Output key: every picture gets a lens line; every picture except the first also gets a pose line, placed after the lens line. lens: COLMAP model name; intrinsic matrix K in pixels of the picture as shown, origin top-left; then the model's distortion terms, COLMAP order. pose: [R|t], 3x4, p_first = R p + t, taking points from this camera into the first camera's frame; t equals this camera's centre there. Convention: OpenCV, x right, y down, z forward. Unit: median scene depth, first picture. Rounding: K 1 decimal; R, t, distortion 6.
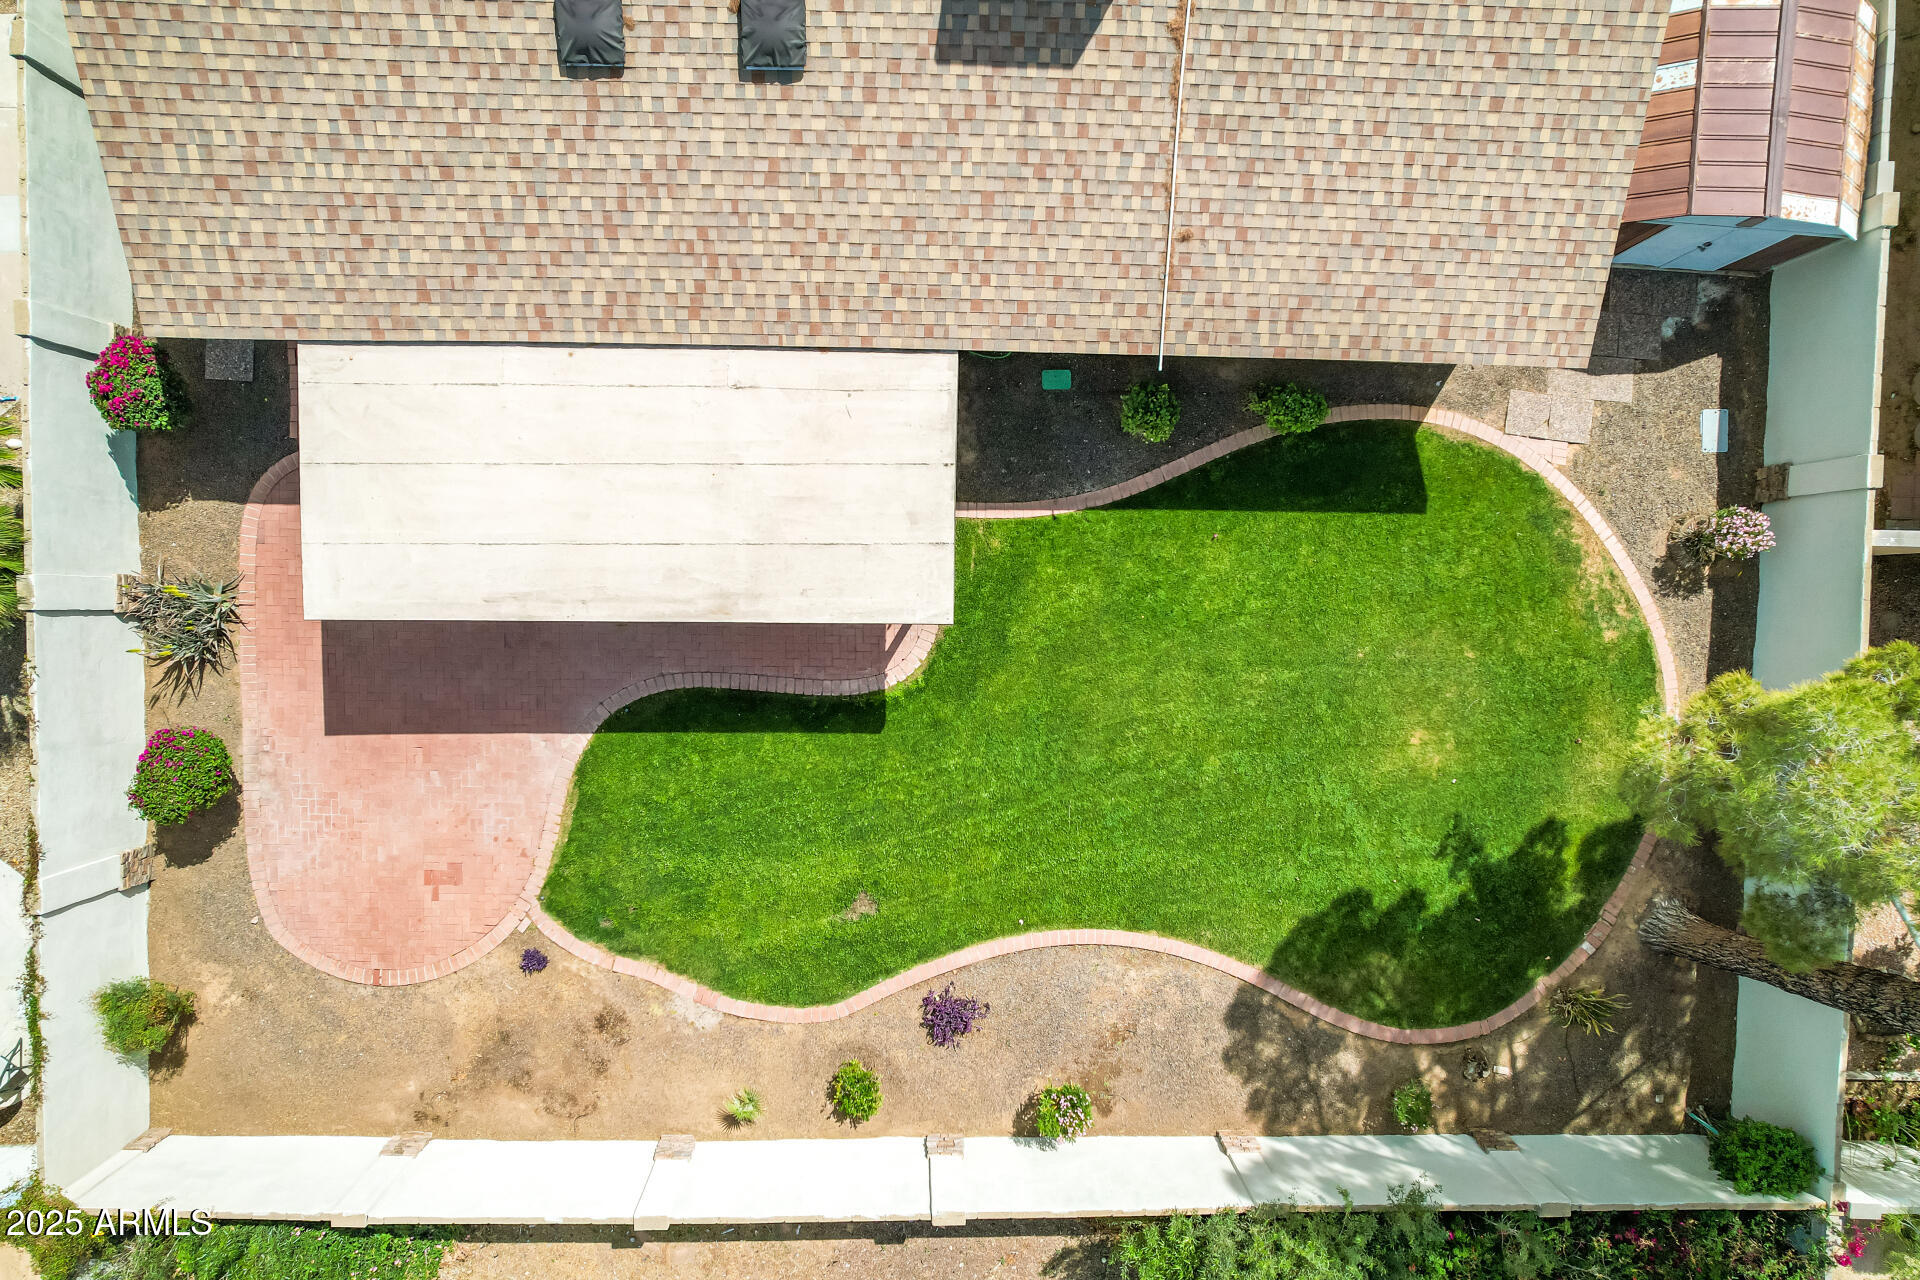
lens RADIAL K [[1234.2, 0, 966.7], [0, 1234.2, 635.5], [0, 0, 1]] dist [-0.072158, 0.062928]
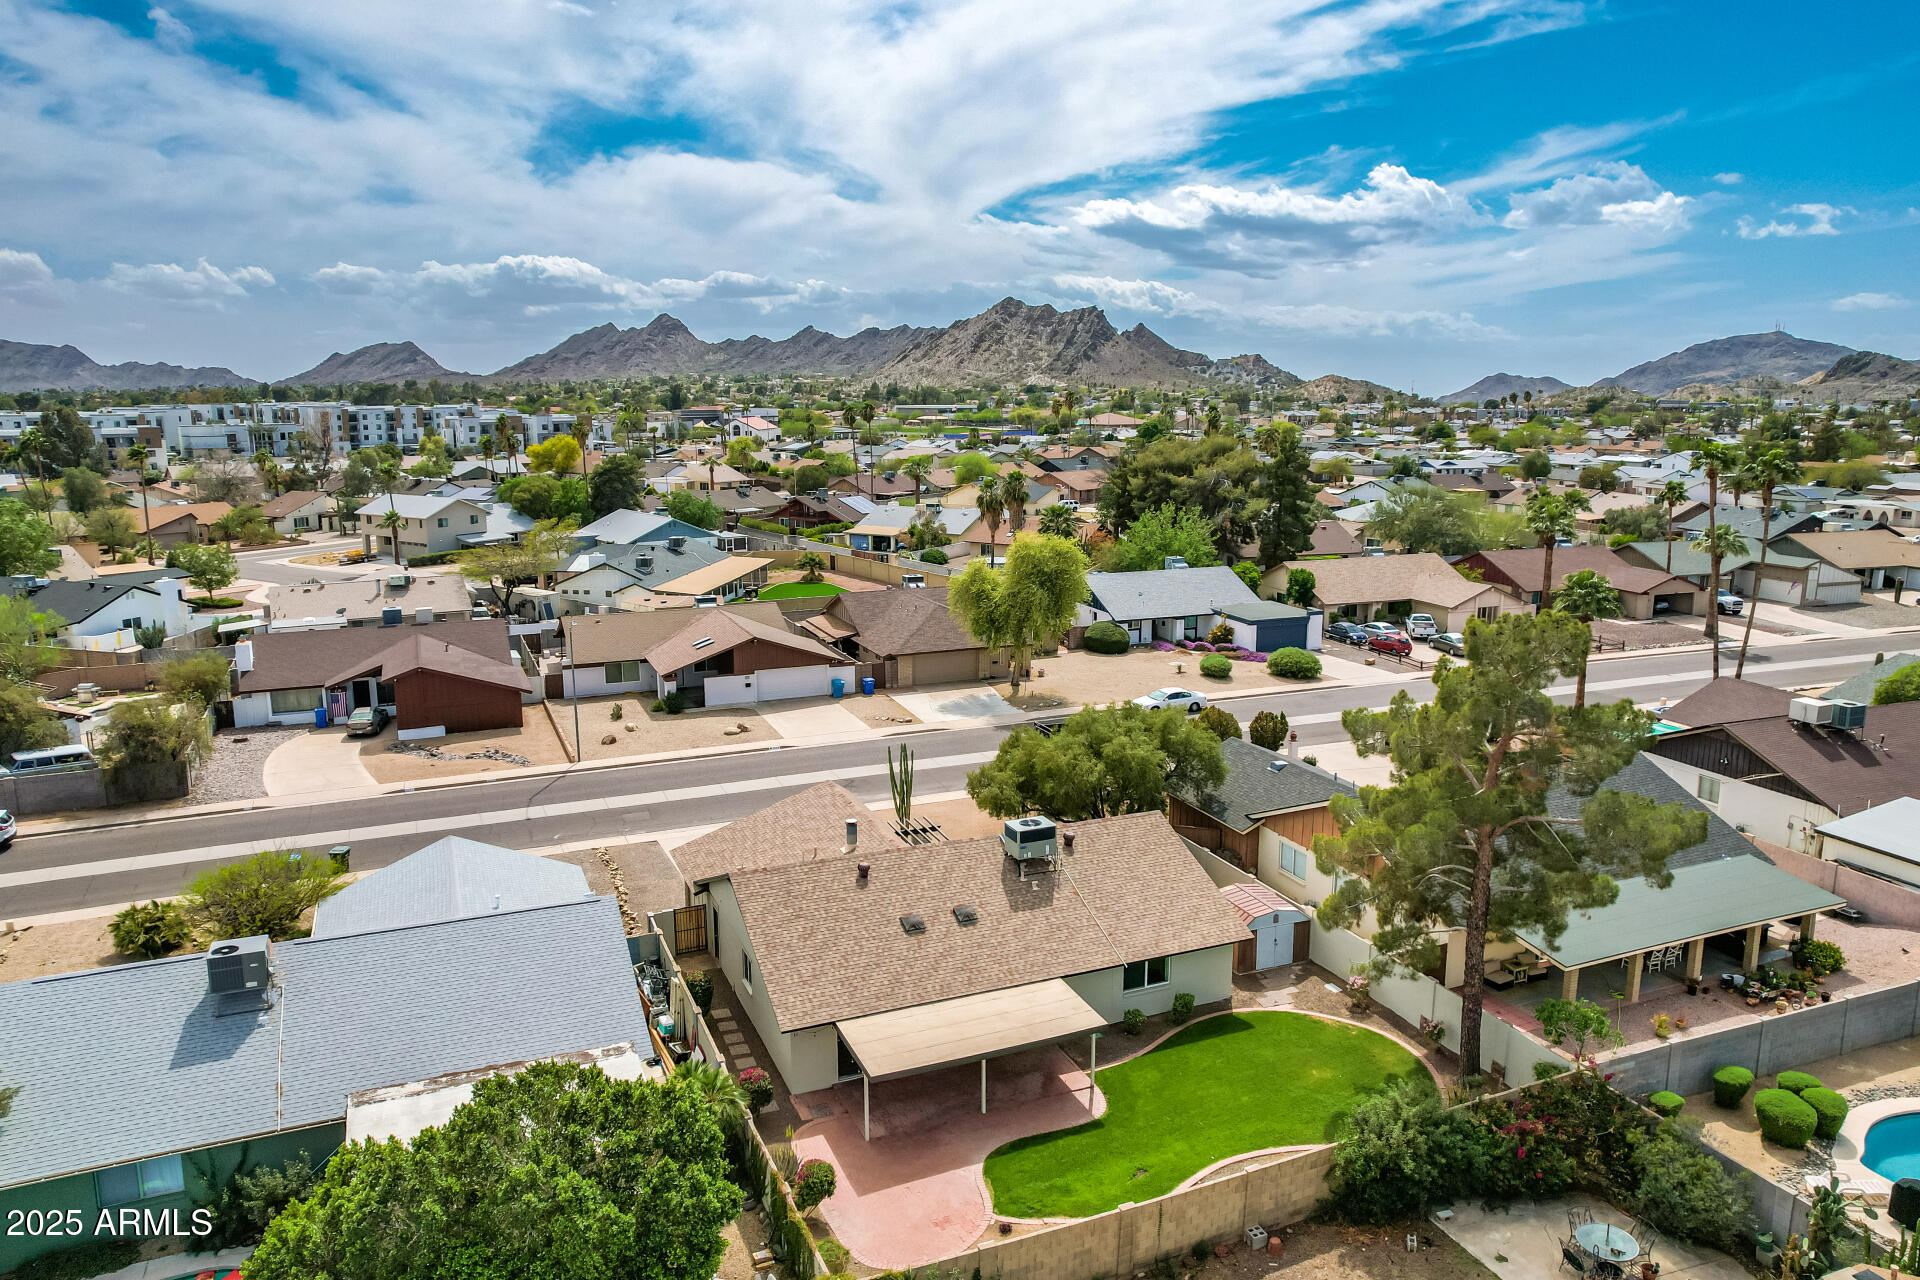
lens RADIAL K [[1288.0, 0, 960.0], [0, 1288.0, 640.0], [0, 0, 1]] dist [-0.068102, 0.061723]
pose [[0.914900, -0.126928, 0.383207, -1.055892], [0.399158, 0.142728, -0.905705, 1.886896], [0.060265, 0.981589, 0.181246, -0.249564]]
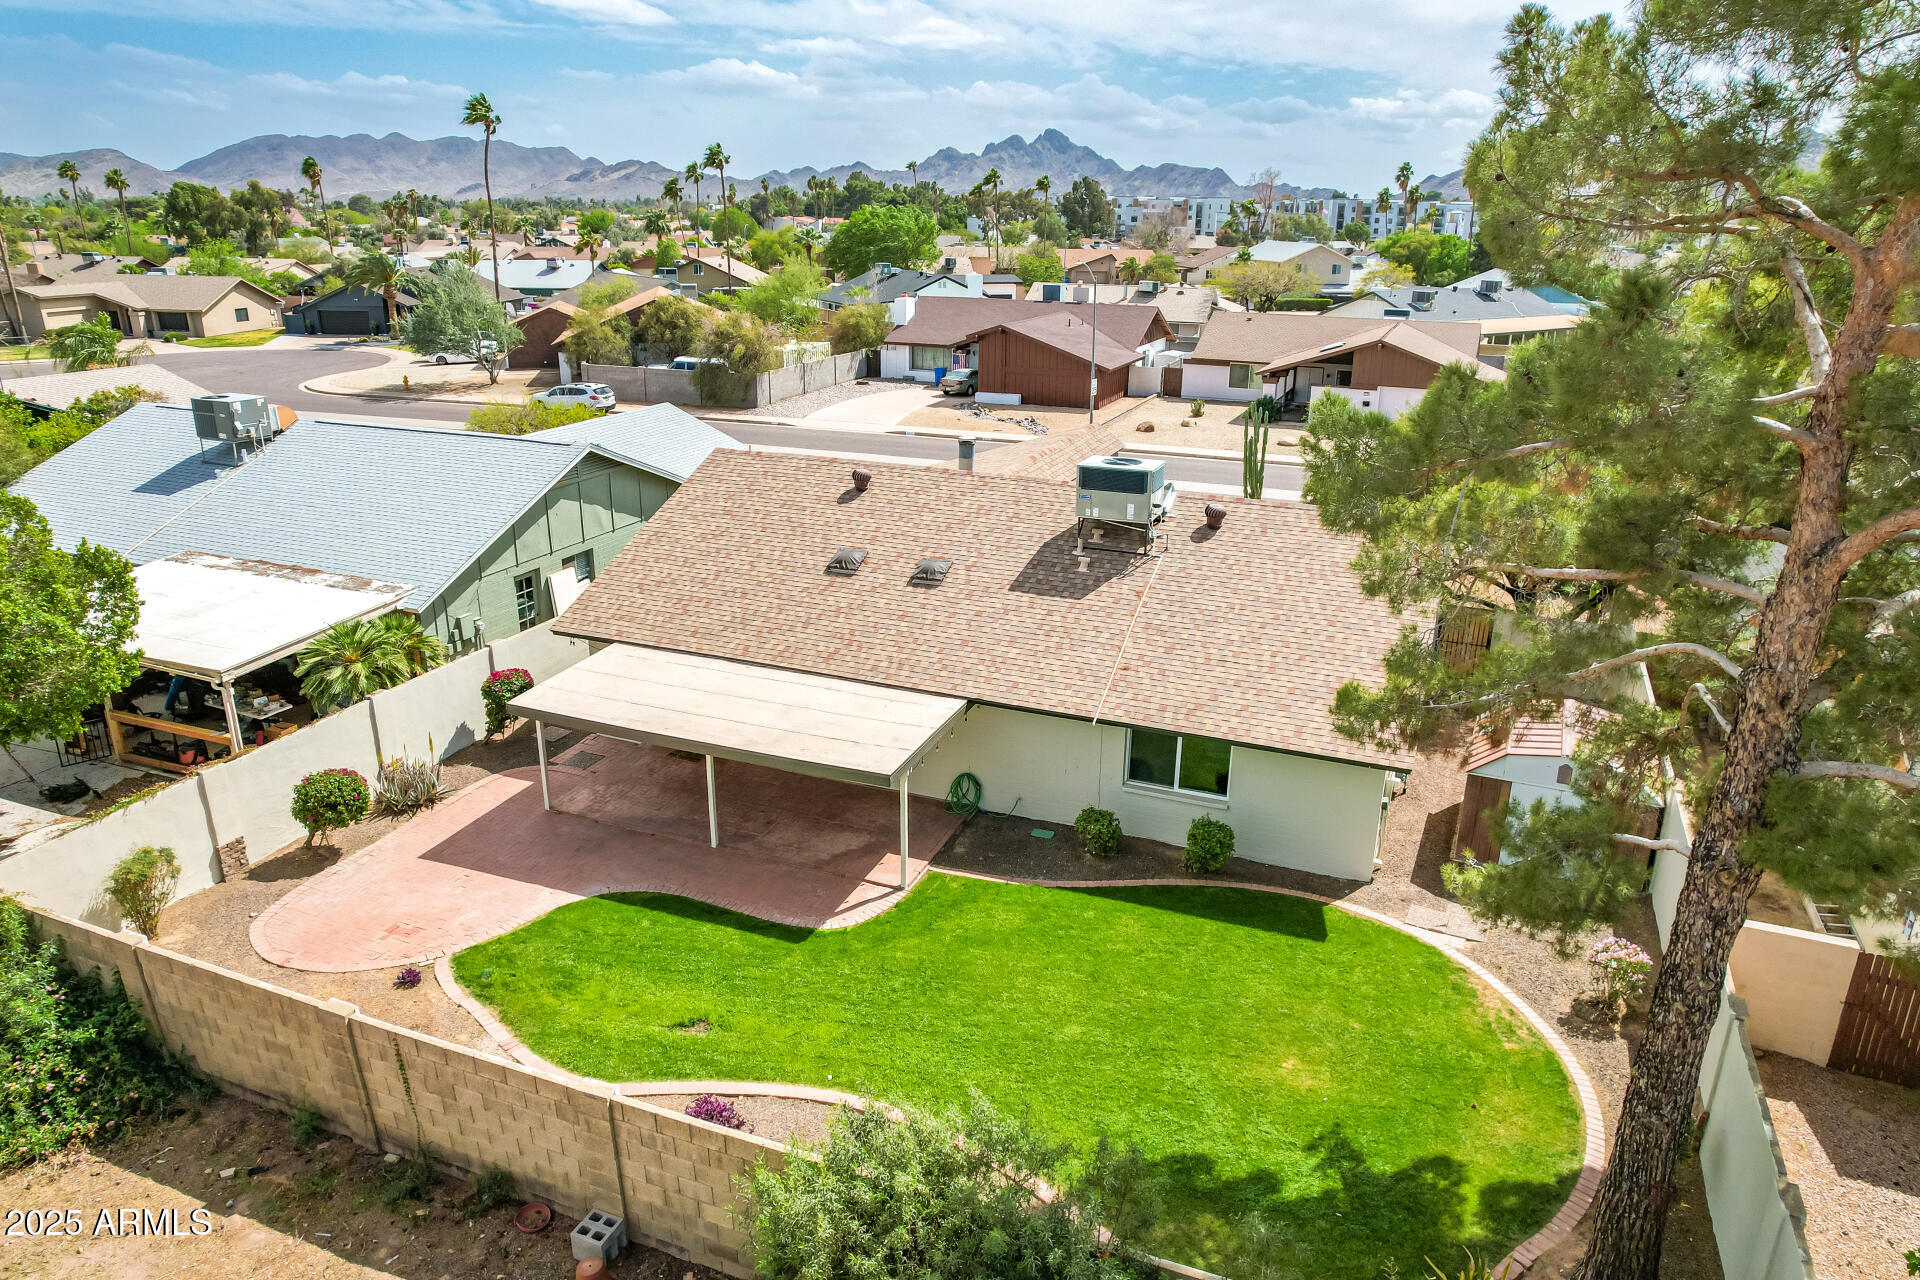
lens RADIAL K [[1240.4, 0, 963.8], [0, 1240.4, 649.3], [0, 0, 1]] dist [-0.065615, 0.052465]
pose [[0.929325, 0.087456, -0.358756, 0.460787], [-0.368547, 0.280086, -0.886411, 0.962334], [0.022960, 0.955983, 0.292523, 0.418764]]
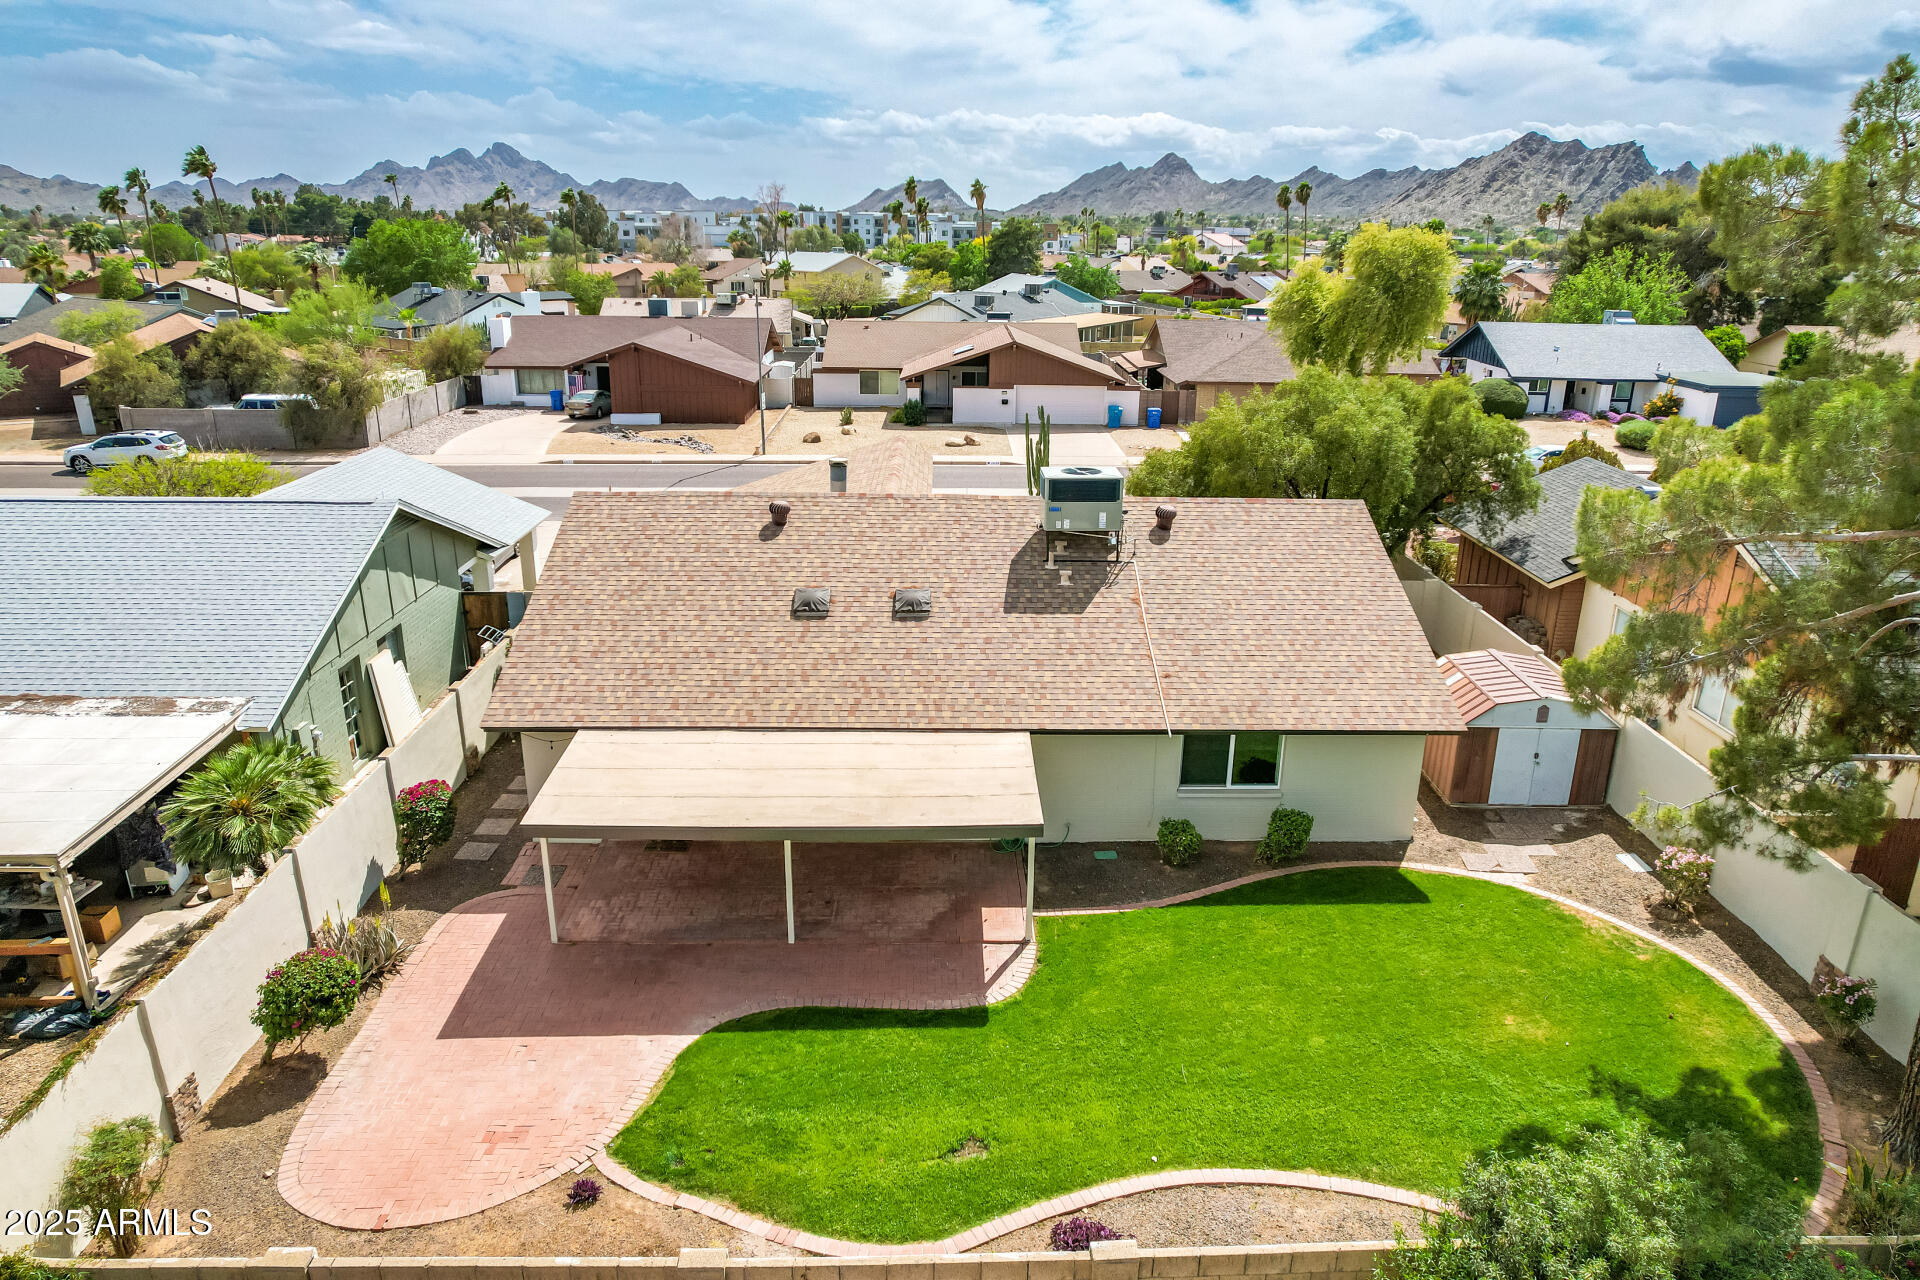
lens RADIAL K [[1219.2, 0, 965.9], [0, 1219.2, 633.0], [0, 0, 1]] dist [-0.078153, 0.072719]
pose [[0.998799, -0.043949, 0.021660, -0.092869], [0.033412, 0.287584, -0.957173, 0.955533], [0.035838, 0.956747, 0.288707, 0.402437]]
